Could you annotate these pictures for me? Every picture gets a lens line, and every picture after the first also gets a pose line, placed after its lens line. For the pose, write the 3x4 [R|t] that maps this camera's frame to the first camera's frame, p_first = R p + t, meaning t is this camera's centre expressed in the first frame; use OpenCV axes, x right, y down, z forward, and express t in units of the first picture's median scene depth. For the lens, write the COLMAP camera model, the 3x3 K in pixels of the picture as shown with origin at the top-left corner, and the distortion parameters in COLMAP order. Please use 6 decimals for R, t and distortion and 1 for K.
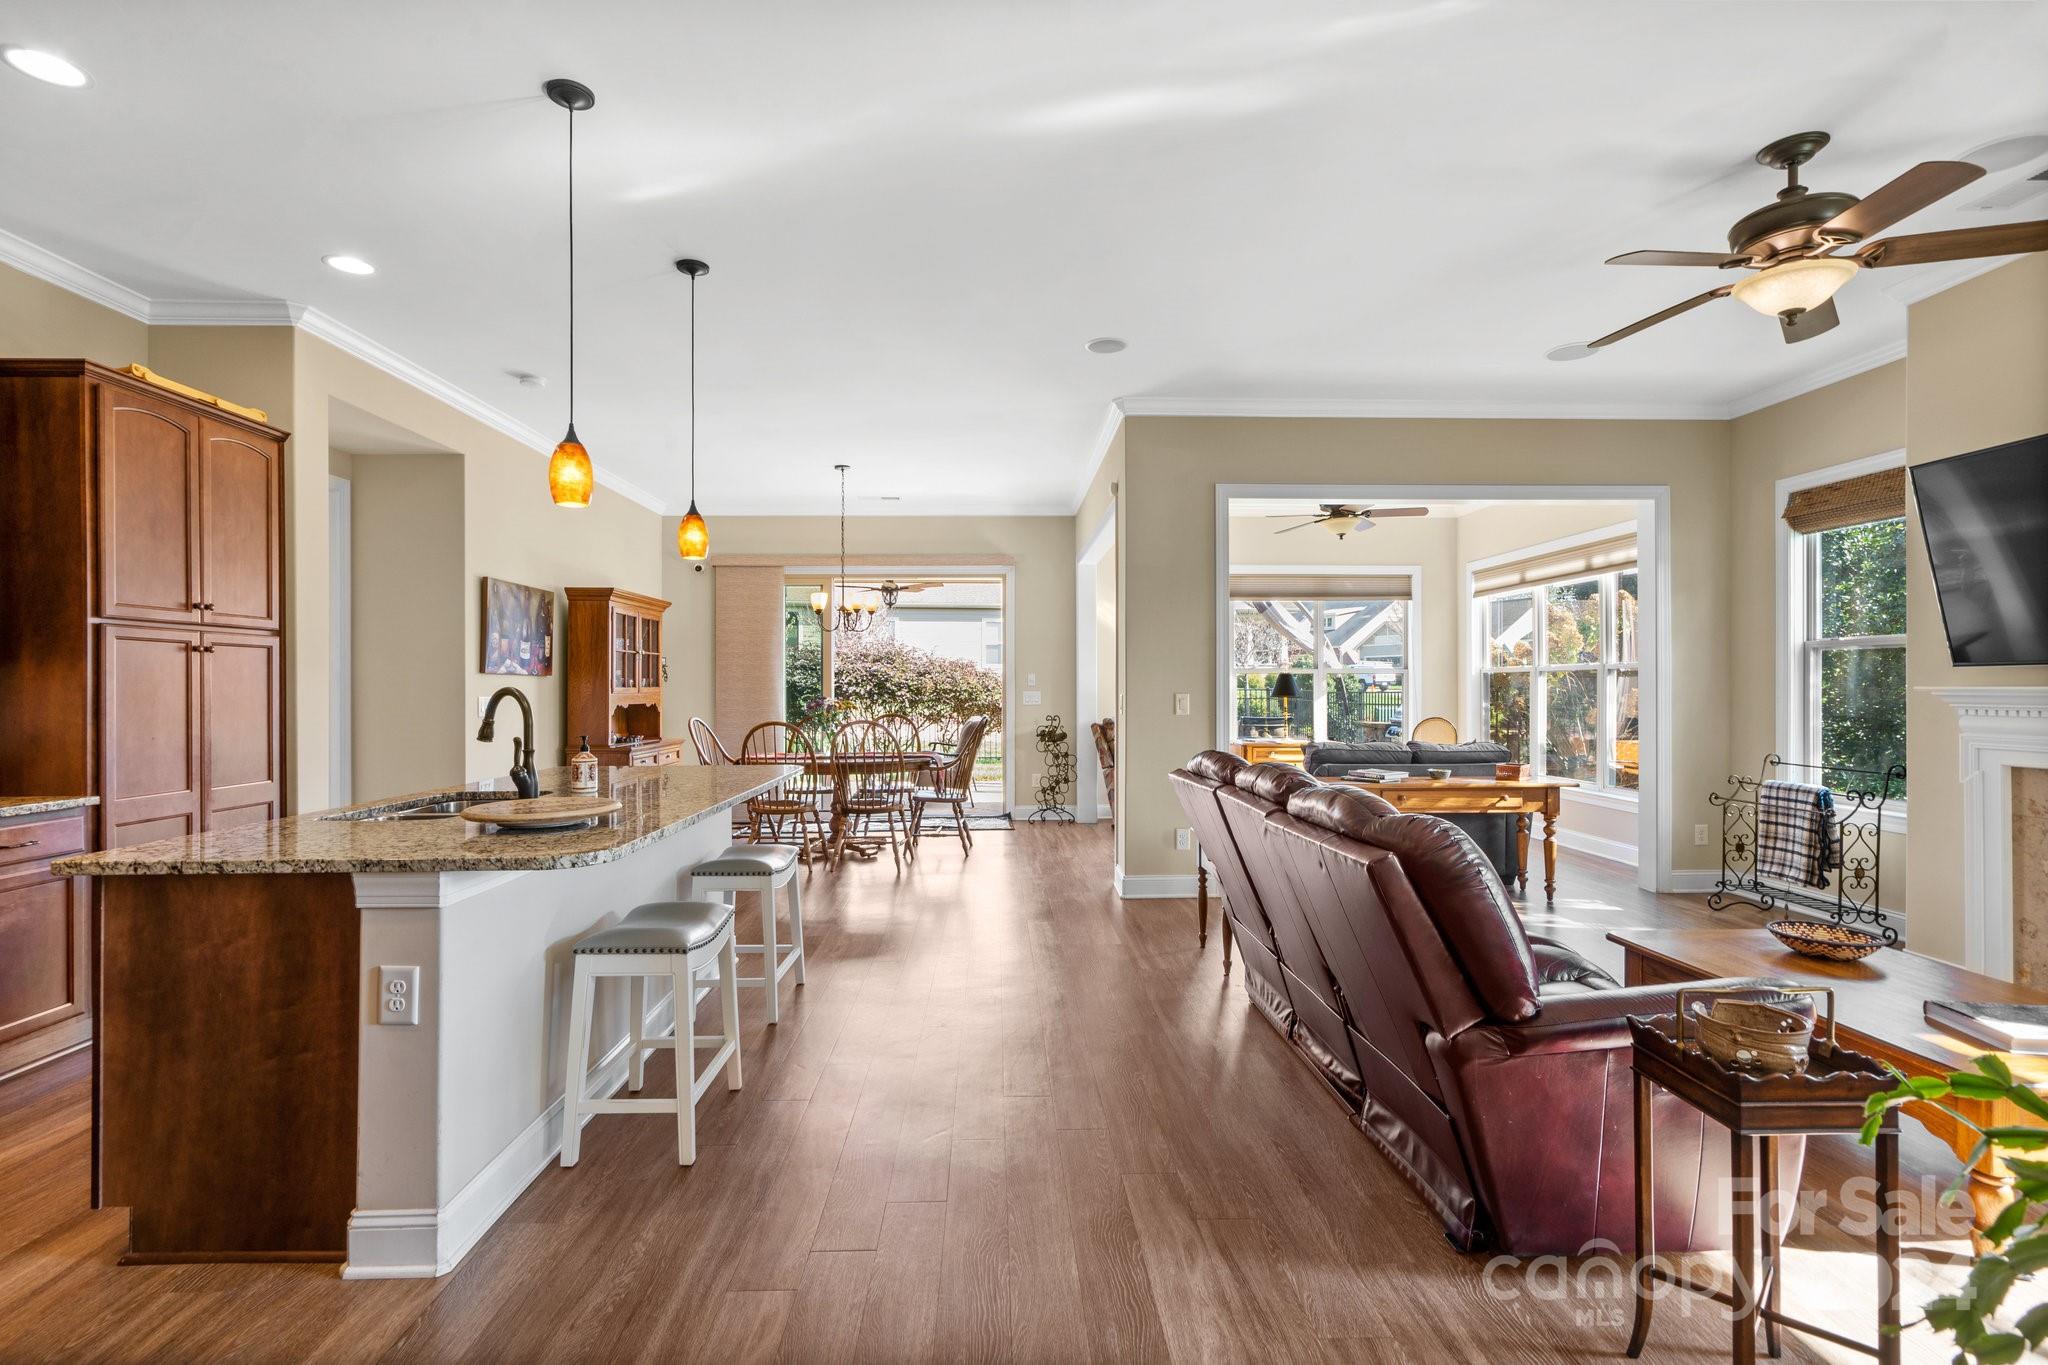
lens RADIAL K [[945.2, 0, 1019.7], [0, 945.2, 684.2], [0, 0, 1]] dist [-0.005848, 0.003614]
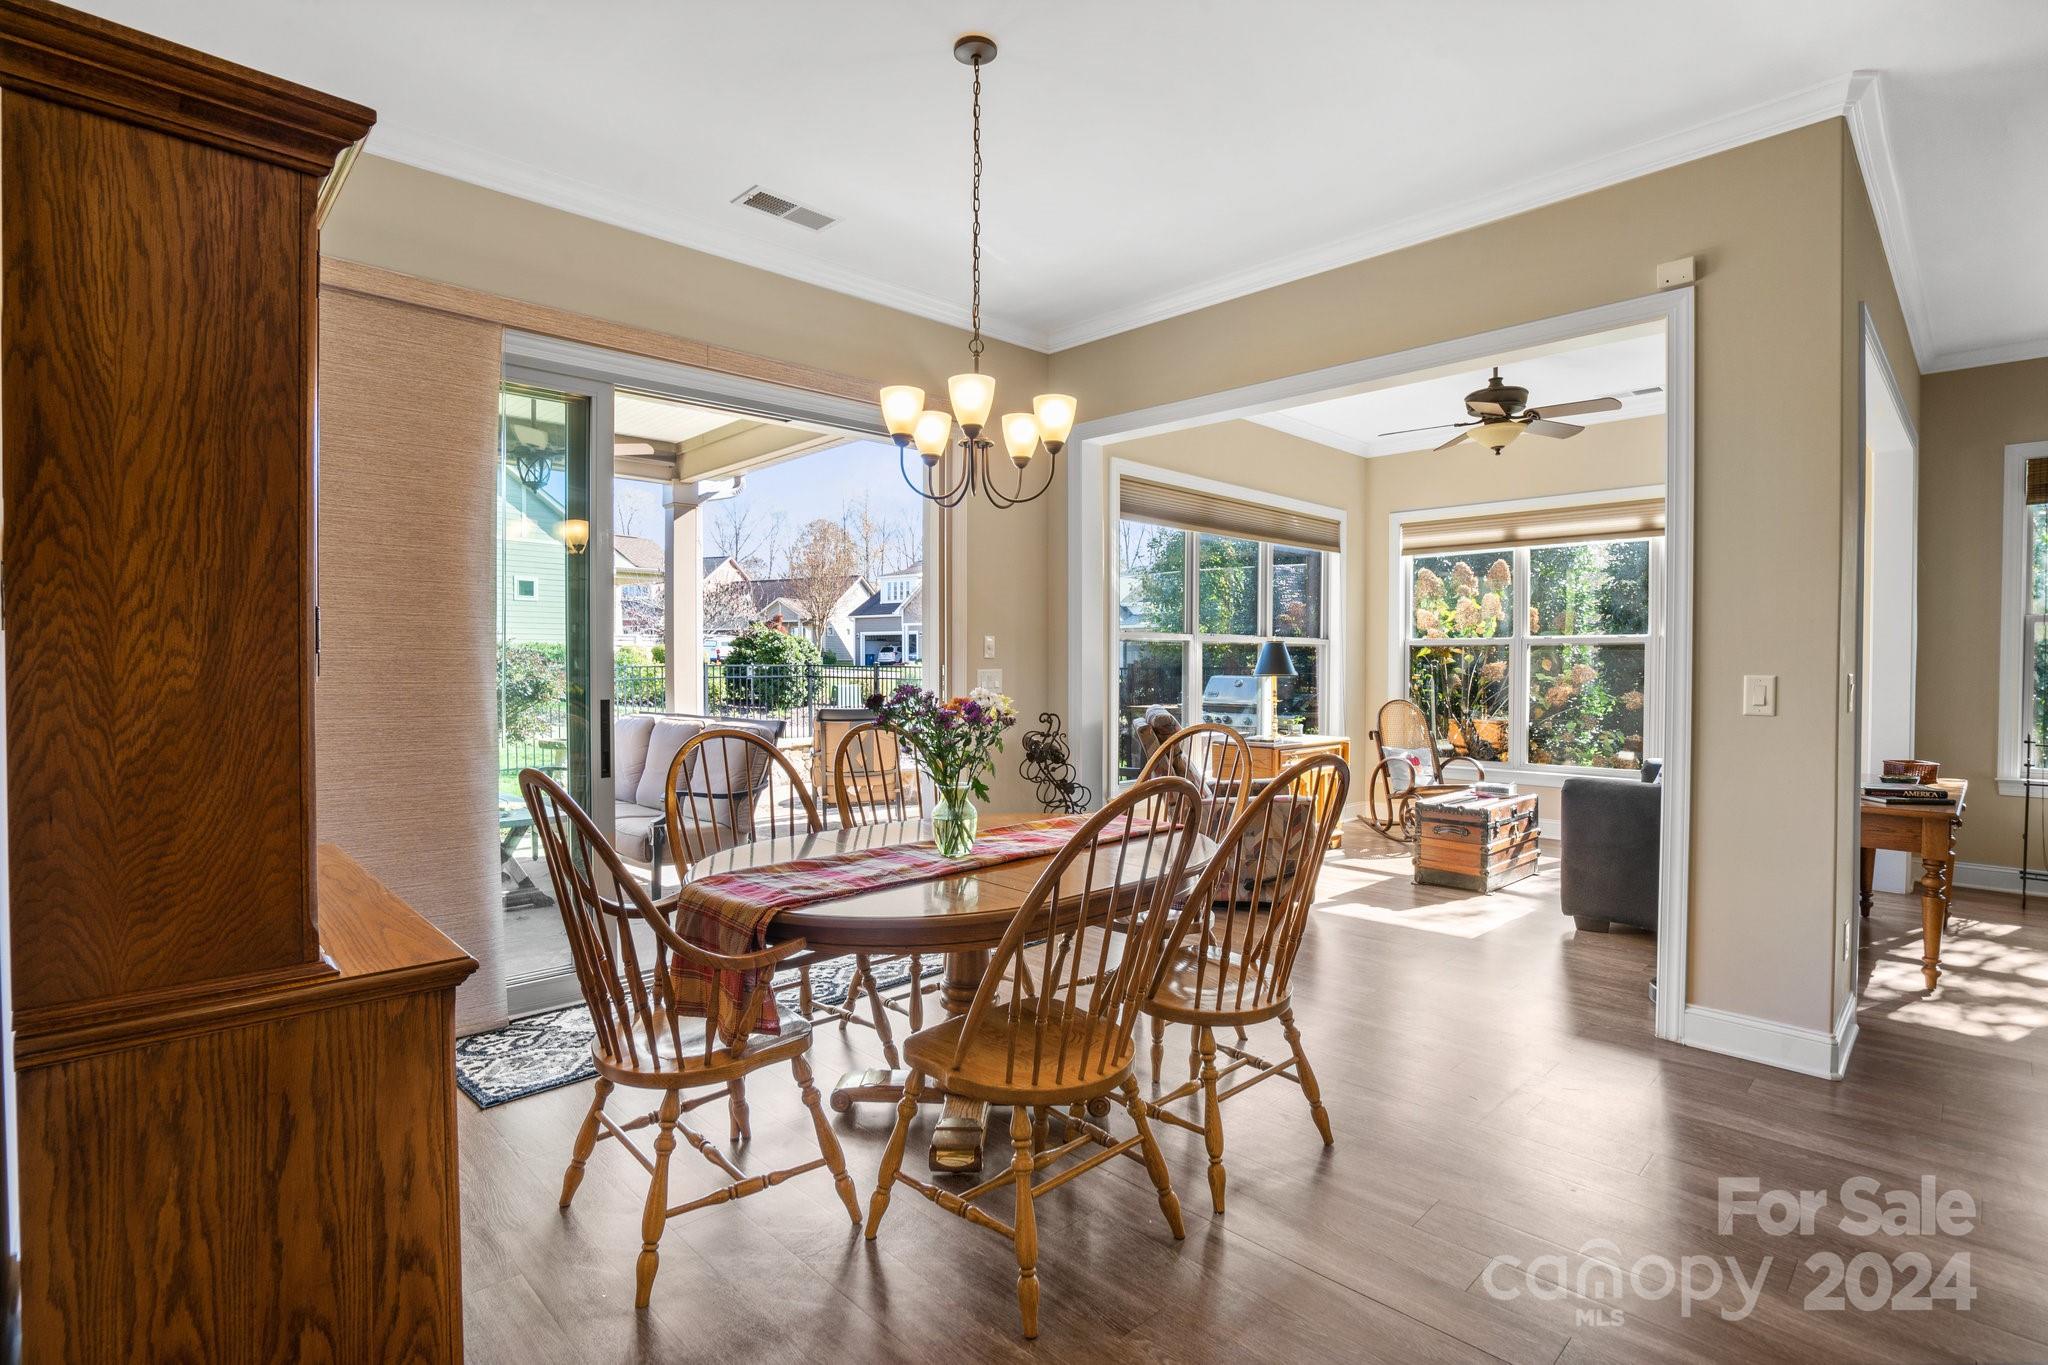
lens RADIAL K [[945.2, 0, 1029.1], [0, 945.2, 684.0], [0, 0, 1]] dist [-0.005848, 0.003614]
pose [[0.738473, -0.013228, 0.674153, -0.555257], [-0.004411, 0.999691, 0.024446, 0.005527], [-0.674269, -0.021026, 0.738187, 0.943152]]
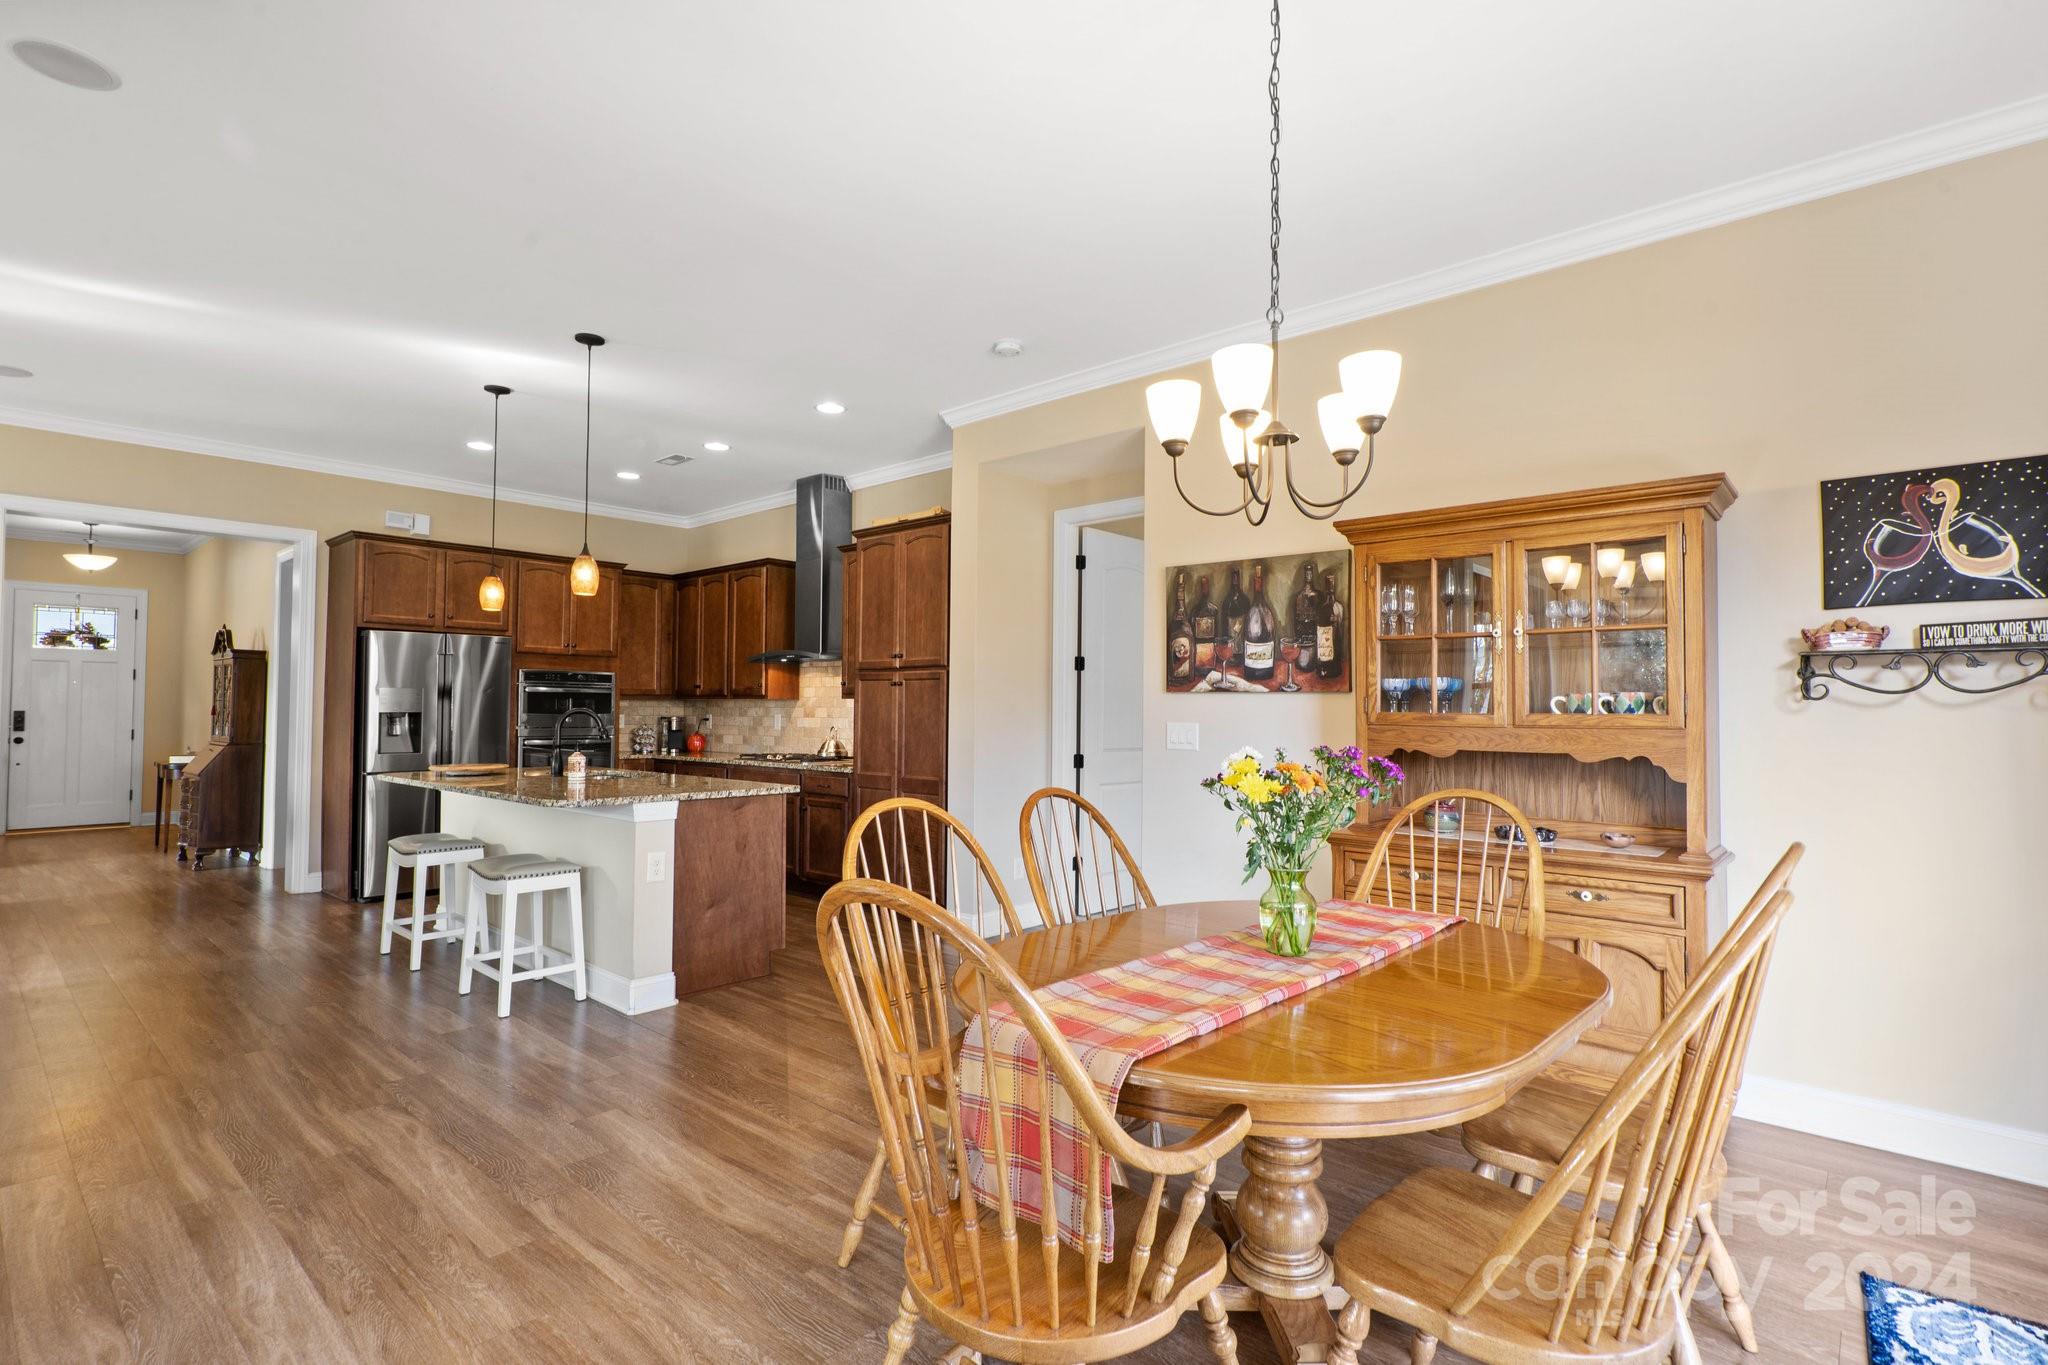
lens RADIAL K [[945.2, 0, 1022.8], [0, 945.2, 680.4], [0, 0, 1]] dist [-0.005848, 0.003614]
pose [[-0.676636, -0.021605, -0.736000, 0.088557], [-0.000909, 0.999593, -0.028506, 0.000783], [0.736317, -0.018619, -0.676381, 1.494557]]
